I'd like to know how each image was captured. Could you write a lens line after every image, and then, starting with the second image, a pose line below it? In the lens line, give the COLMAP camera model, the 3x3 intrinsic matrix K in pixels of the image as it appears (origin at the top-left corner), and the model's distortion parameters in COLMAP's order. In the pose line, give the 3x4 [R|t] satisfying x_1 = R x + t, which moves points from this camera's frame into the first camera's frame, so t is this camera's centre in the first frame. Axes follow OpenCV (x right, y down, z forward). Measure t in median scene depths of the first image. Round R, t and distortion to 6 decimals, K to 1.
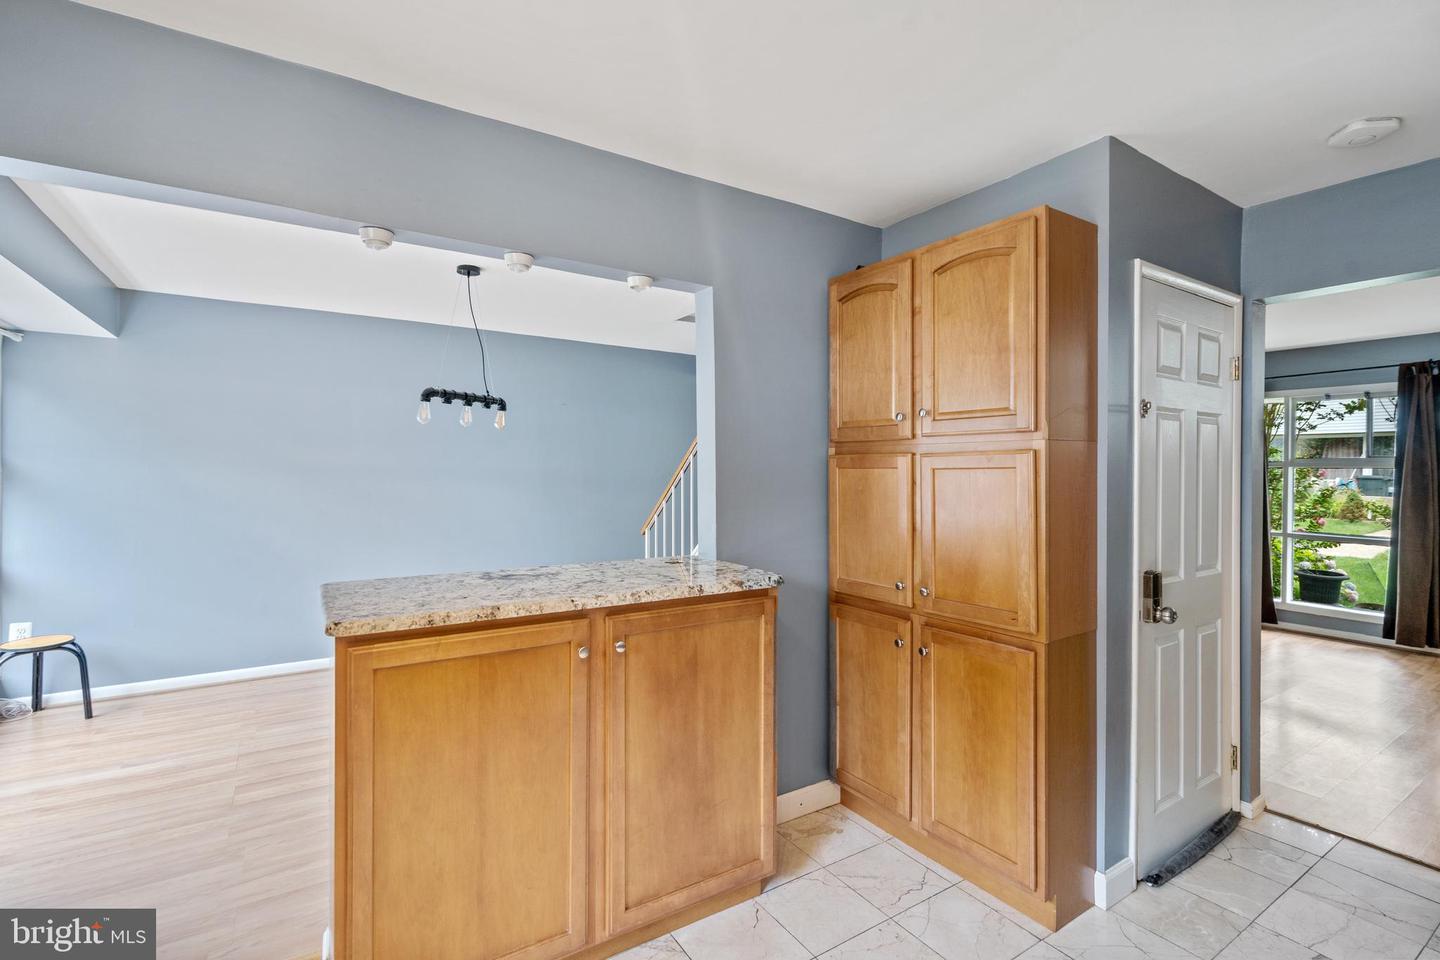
lens RADIAL K [[660.9, 0, 714.7], [0, 660.9, 470.3], [0, 0, 1]] dist [0.002189, 0.000506]
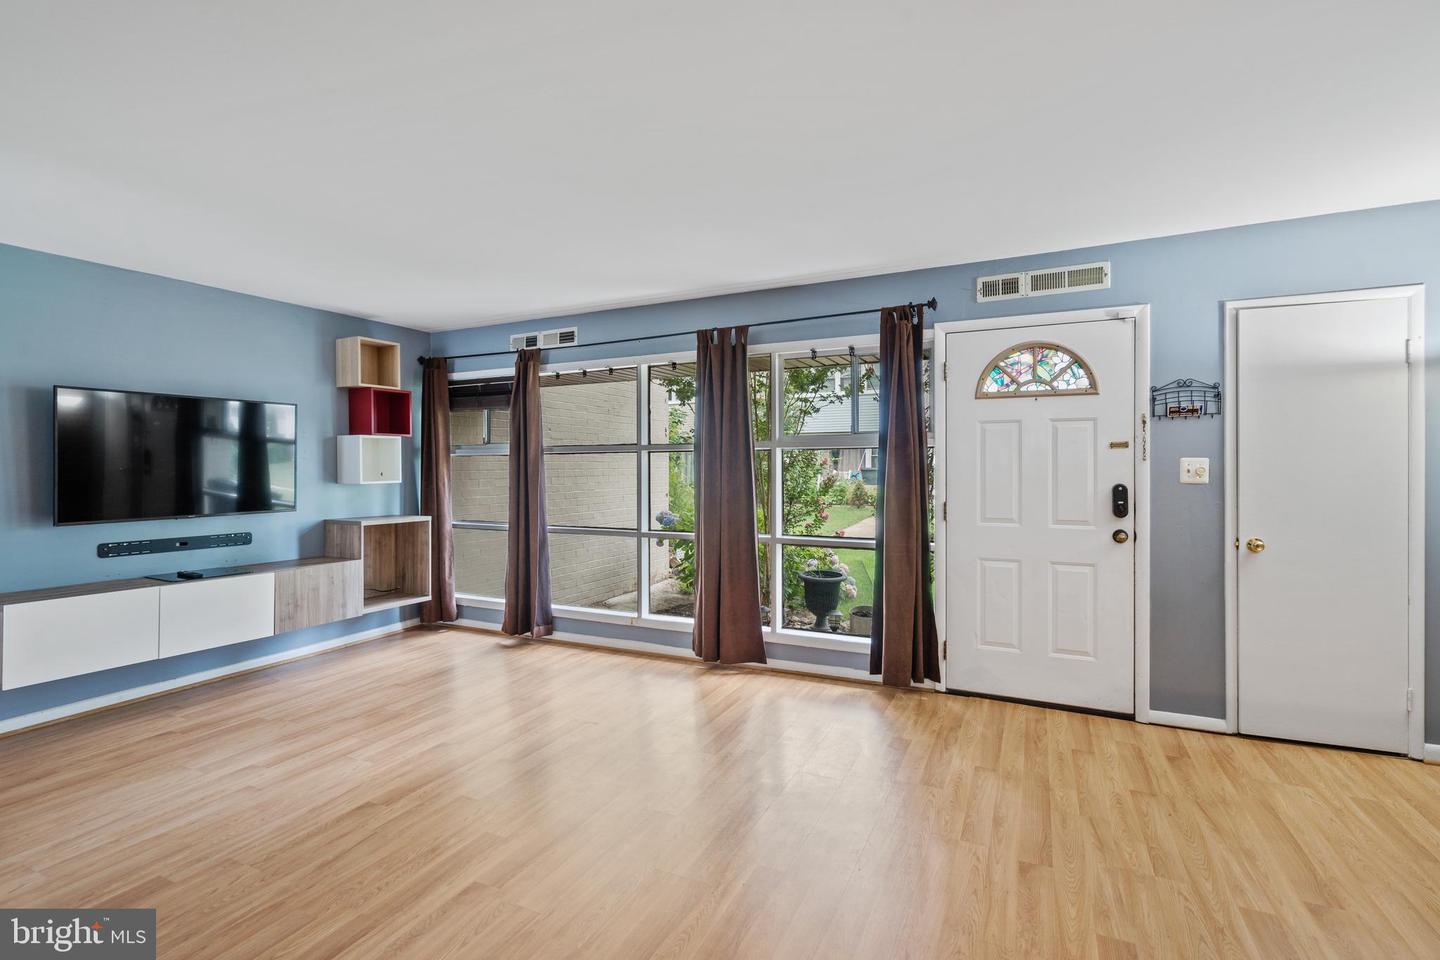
lens RADIAL K [[660.0, 0, 708.5], [0, 660.0, 476.8], [0, 0, 1]] dist [-0.000693, 0.000867]
pose [[0.860980, -0.018296, 0.508310, 0.429620], [0.014657, 0.999830, 0.011162, 0.017781], [-0.508428, -0.002160, 0.861102, 0.406822]]
